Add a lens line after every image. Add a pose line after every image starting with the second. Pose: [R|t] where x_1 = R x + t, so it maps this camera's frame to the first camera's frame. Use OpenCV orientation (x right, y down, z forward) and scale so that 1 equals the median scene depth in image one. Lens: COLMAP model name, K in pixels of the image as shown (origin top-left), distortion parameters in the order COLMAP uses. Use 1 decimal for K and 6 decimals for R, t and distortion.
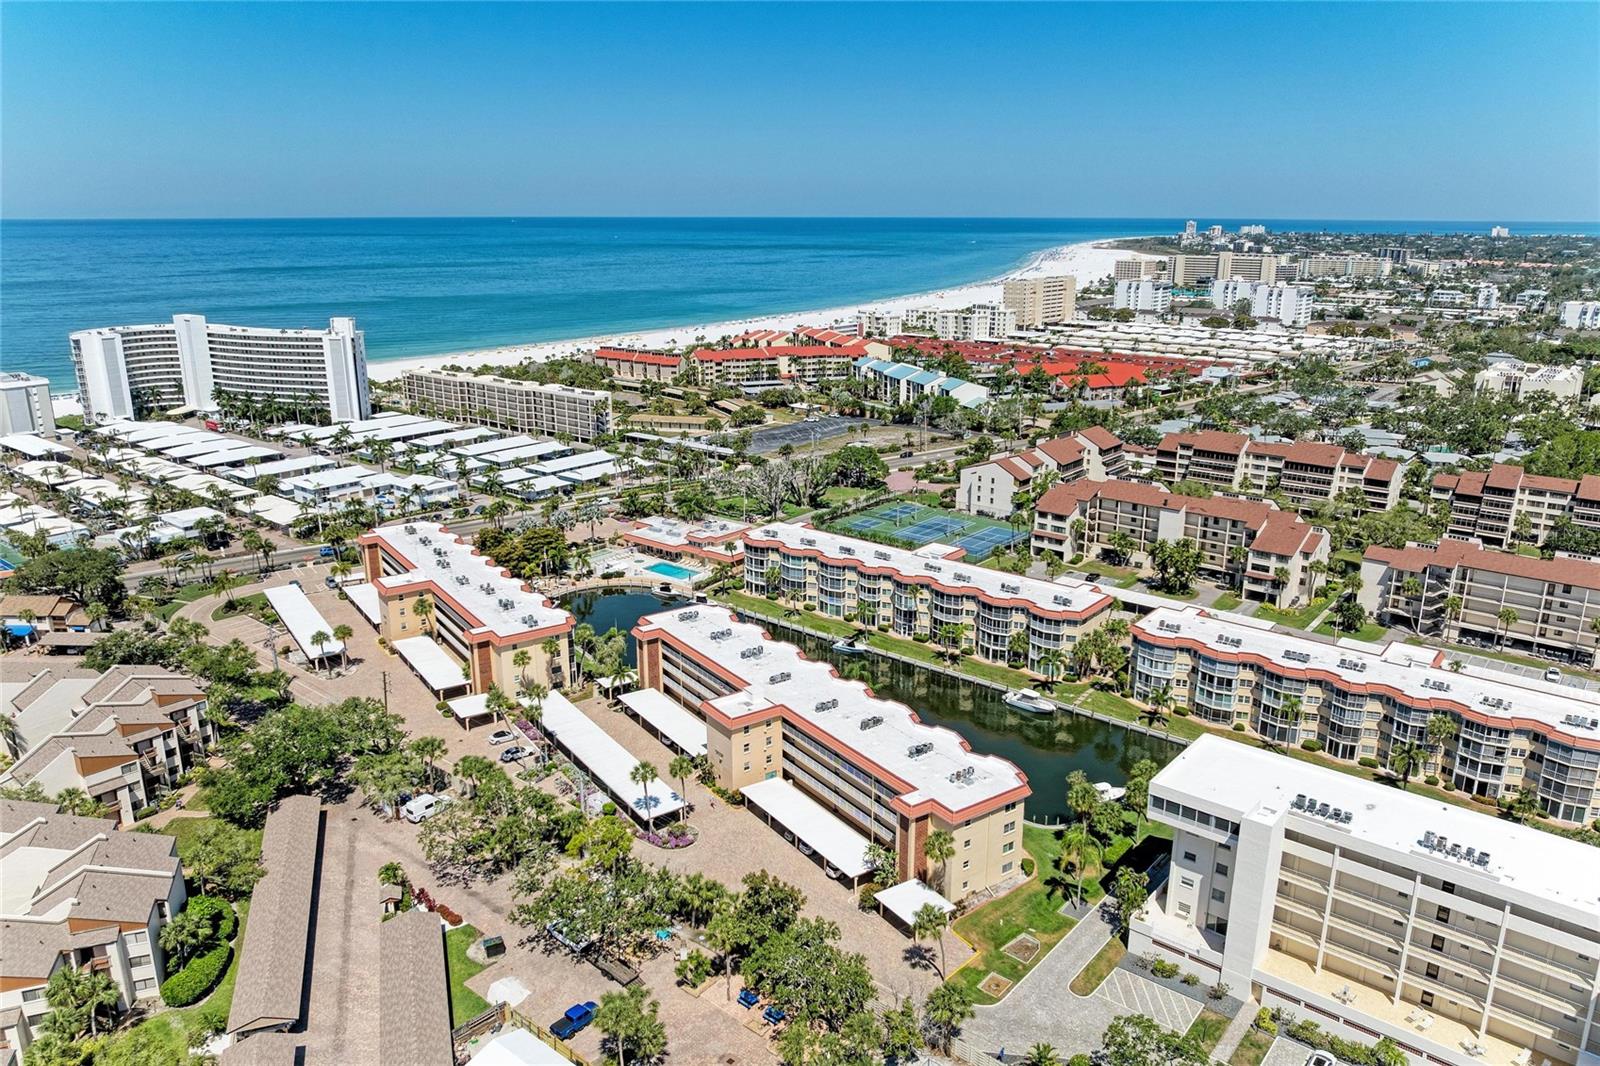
lens RADIAL K [[1115.0, 0, 803.2], [0, 1115.0, 536.8], [0, 0, 1]] dist [-0.002545, -0.023013]
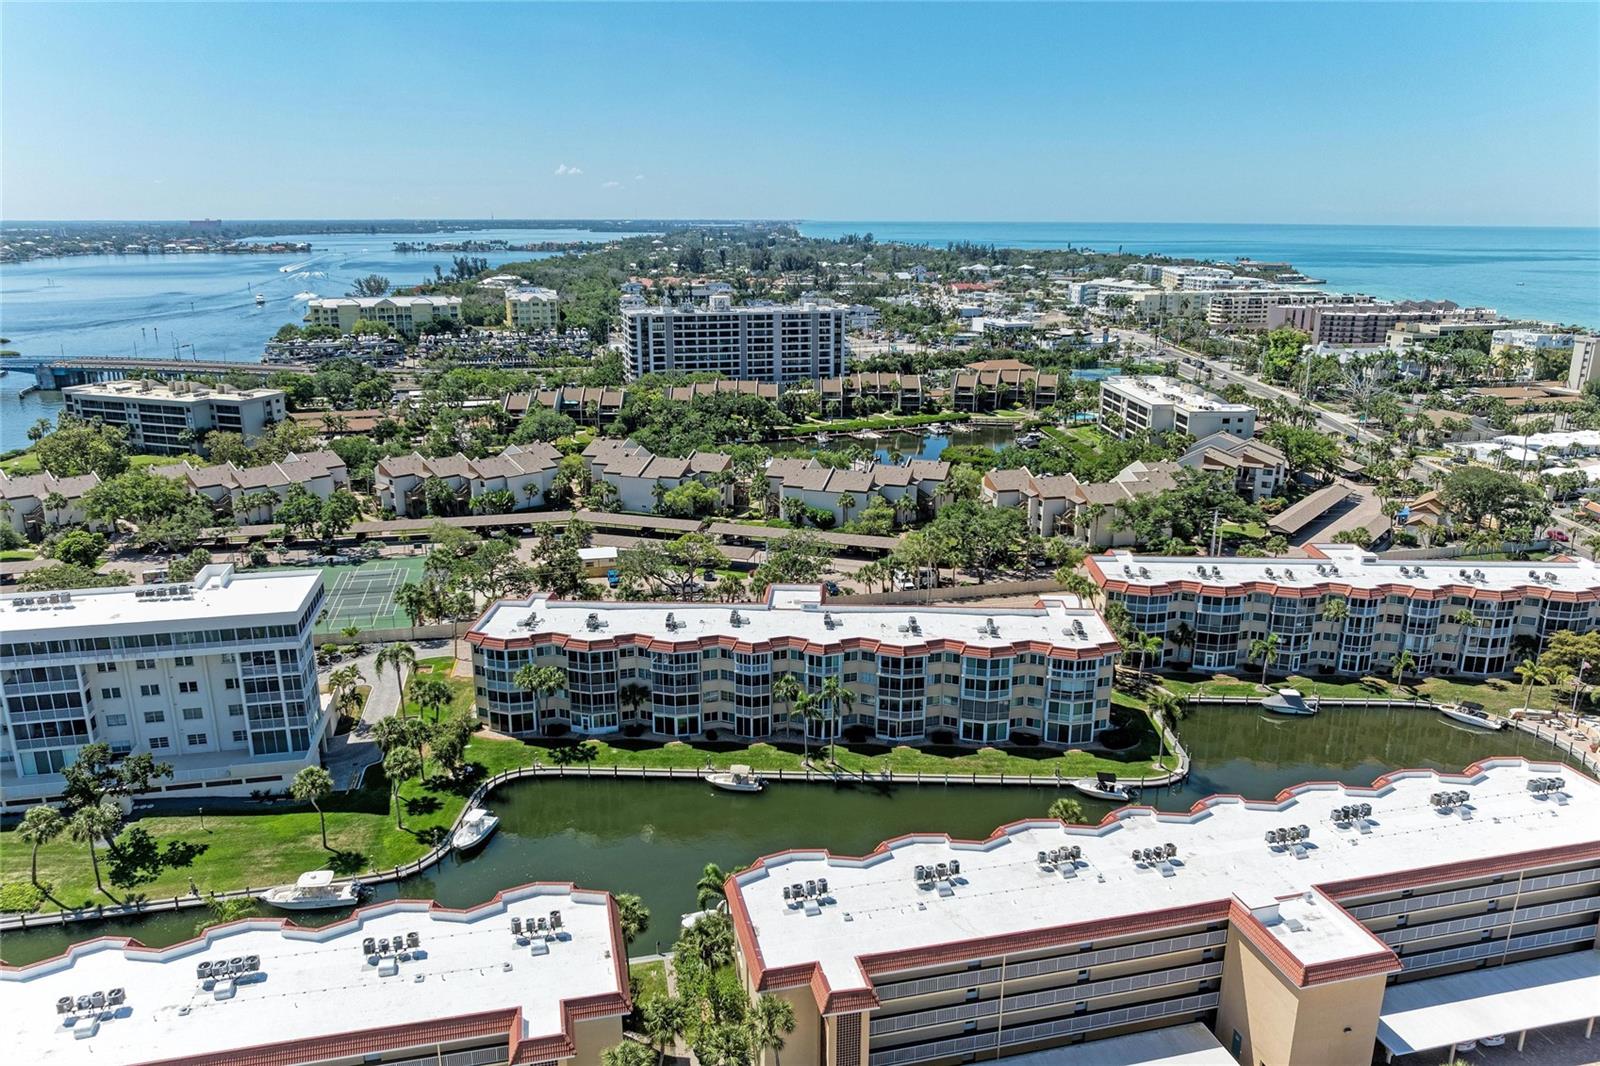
lens RADIAL K [[1118.6, 0, 806.6], [0, 1118.6, 533.5], [0, 0, 1]] dist [-0.007029, -0.017038]
pose [[-0.601483, 0.214150, -0.769648, 0.286296], [-0.227088, 0.877828, 0.421721, -0.130251], [0.765930, 0.428436, -0.479368, 0.618668]]
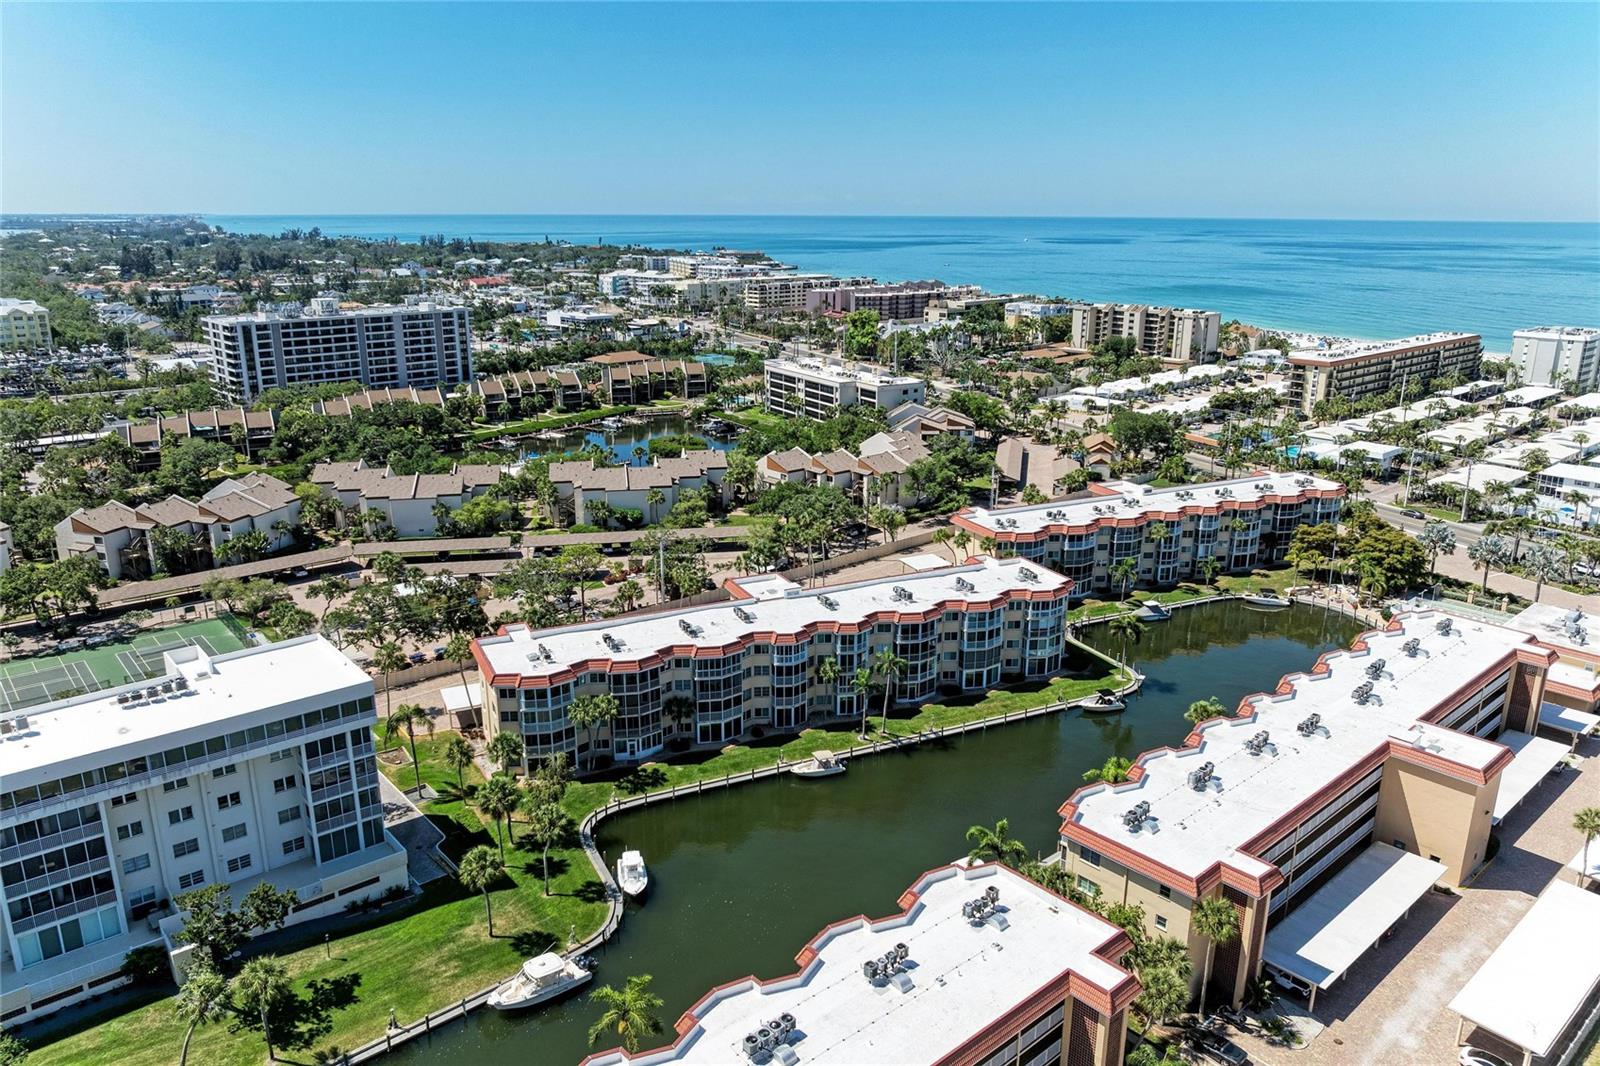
lens RADIAL K [[1115.0, 0, 803.2], [0, 1115.0, 536.8], [0, 0, 1]] dist [-0.002545, -0.023013]
pose [[-0.163247, 0.274340, -0.947675, 0.363590], [-0.279262, 0.908427, 0.311084, -0.085642], [0.946236, 0.315433, -0.071686, 0.465440]]
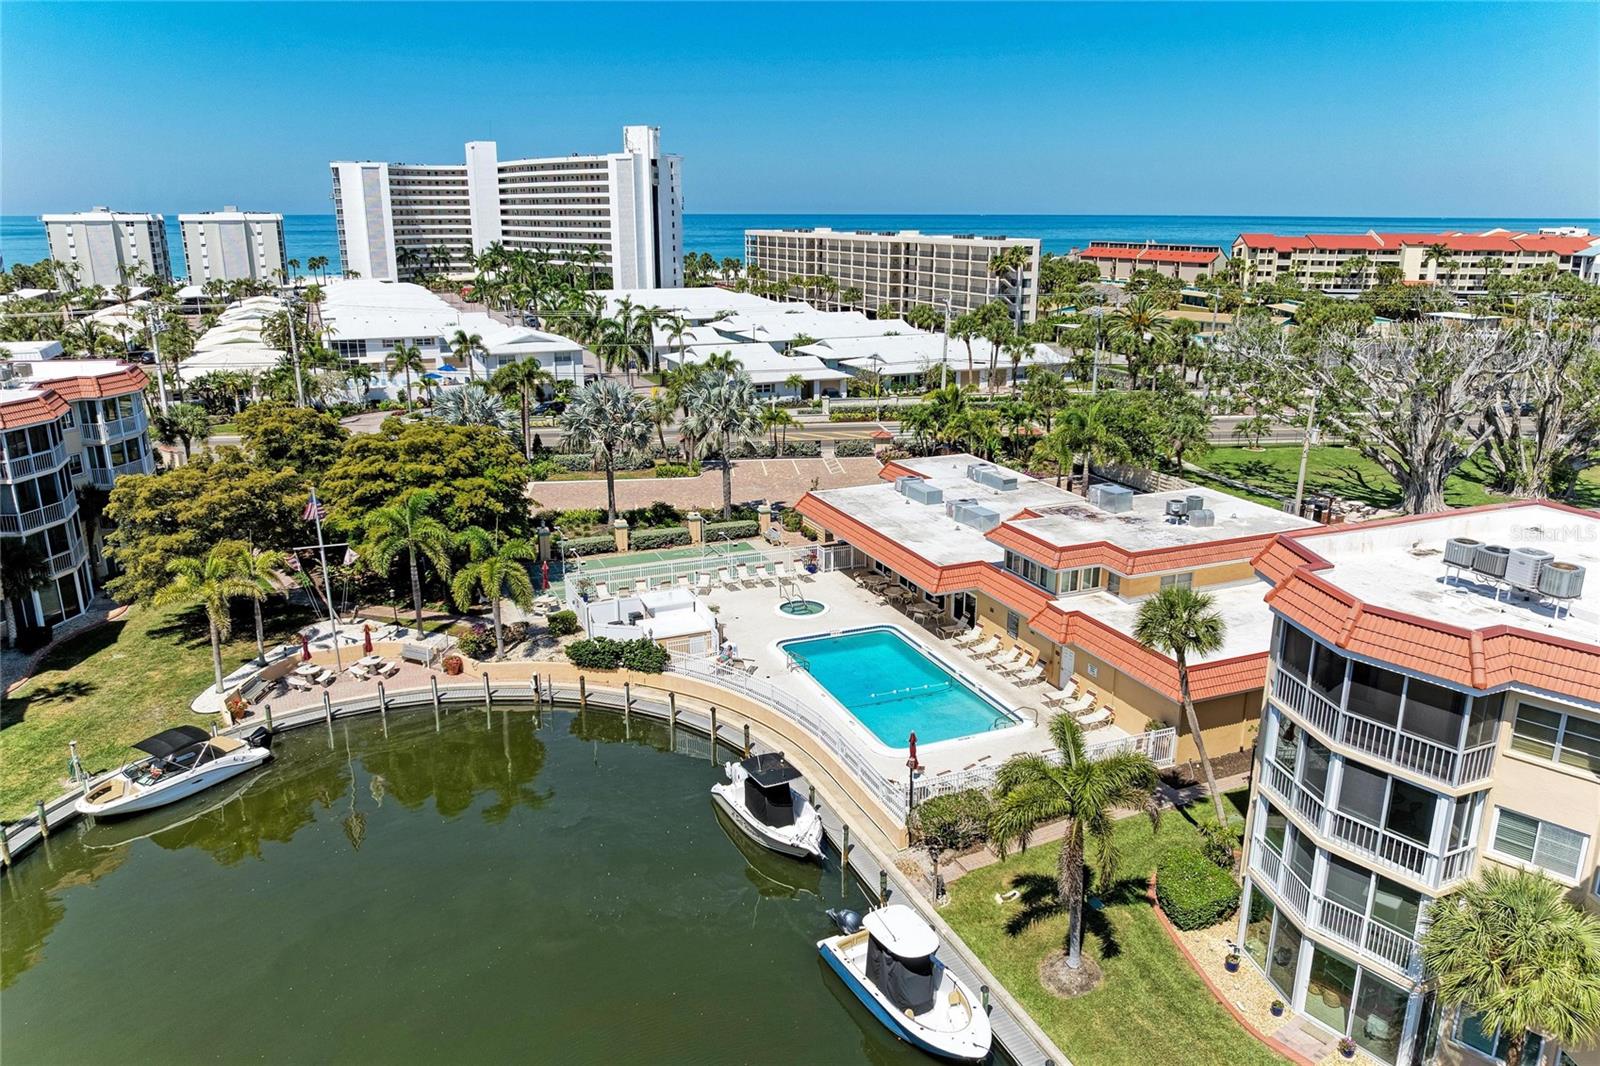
lens RADIAL K [[1119.3, 0, 804.5], [0, 1119.3, 532.7], [0, 0, 1]] dist [-0.019142, 0.003845]
pose [[0.884913, 0.128257, -0.447749, -0.028983], [-0.130025, 0.991145, 0.026935, -0.000464], [0.447238, 0.034384, 0.893754, 0.556164]]
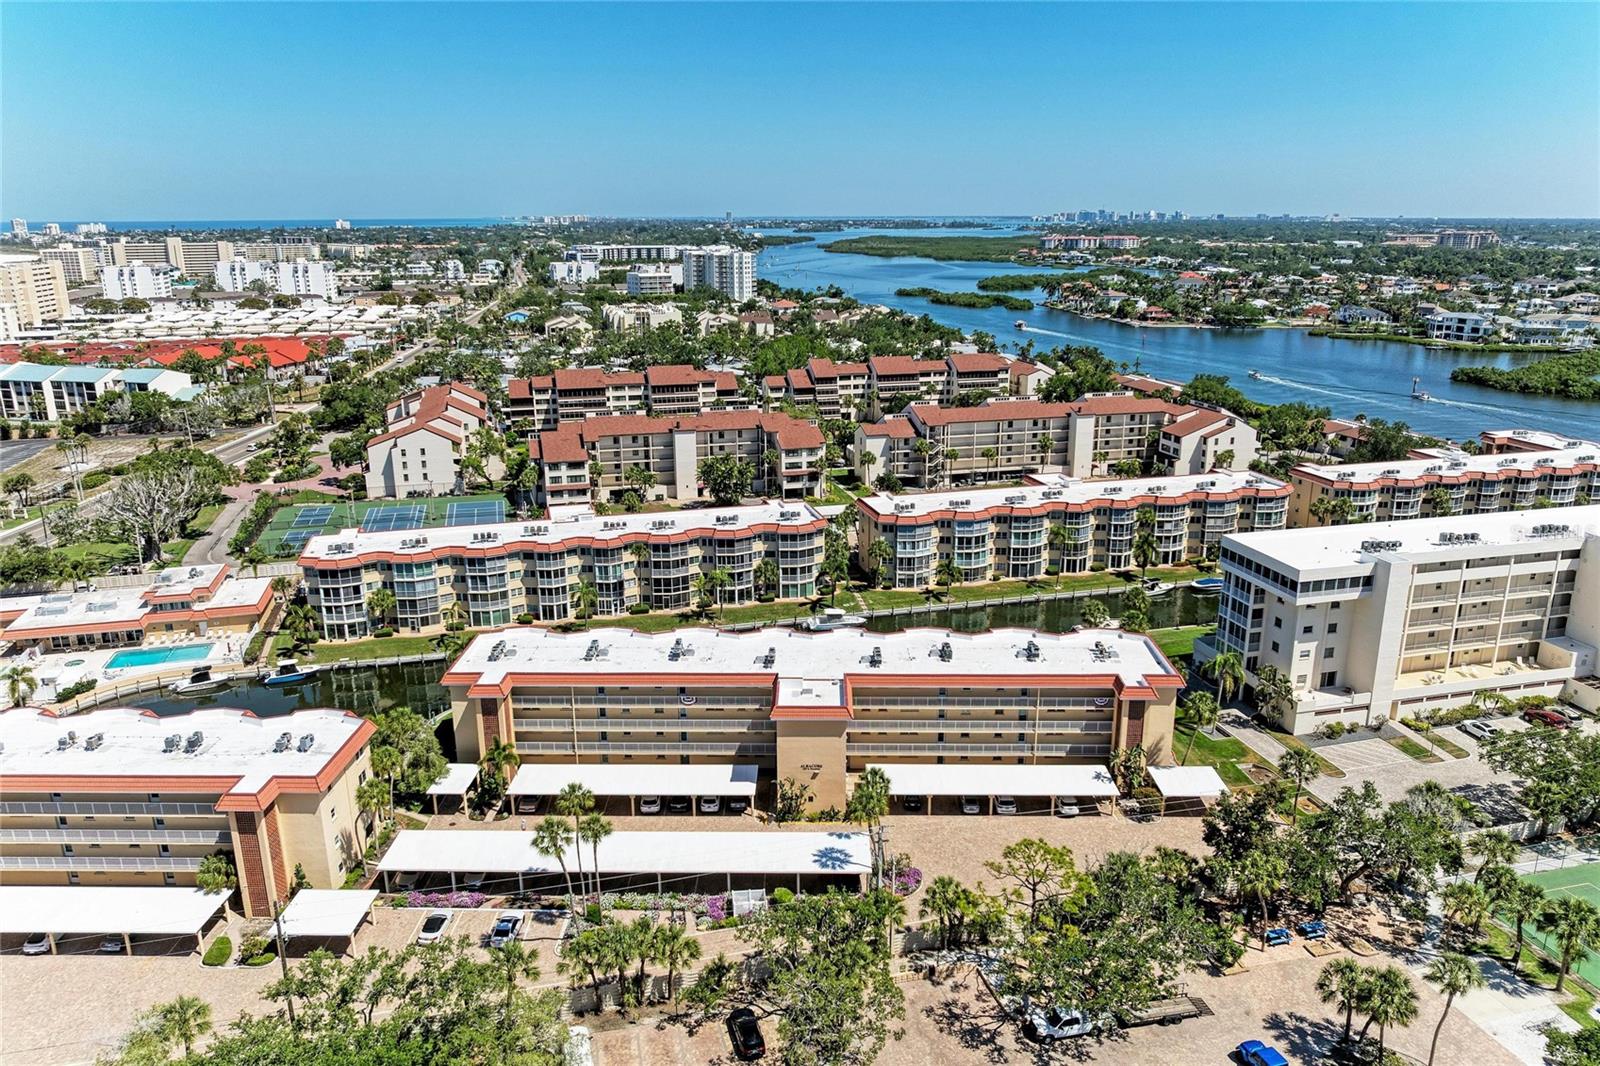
lens RADIAL K [[1113.9, 0, 804.7], [0, 1113.9, 534.5], [0, 0, 1]] dist [-0.014016, 0.000918]
pose [[0.580855, -0.227816, 0.781478, -0.260658], [0.229291, 0.966955, 0.111460, -0.014797], [-0.781046, 0.114444, 0.613897, 0.229919]]
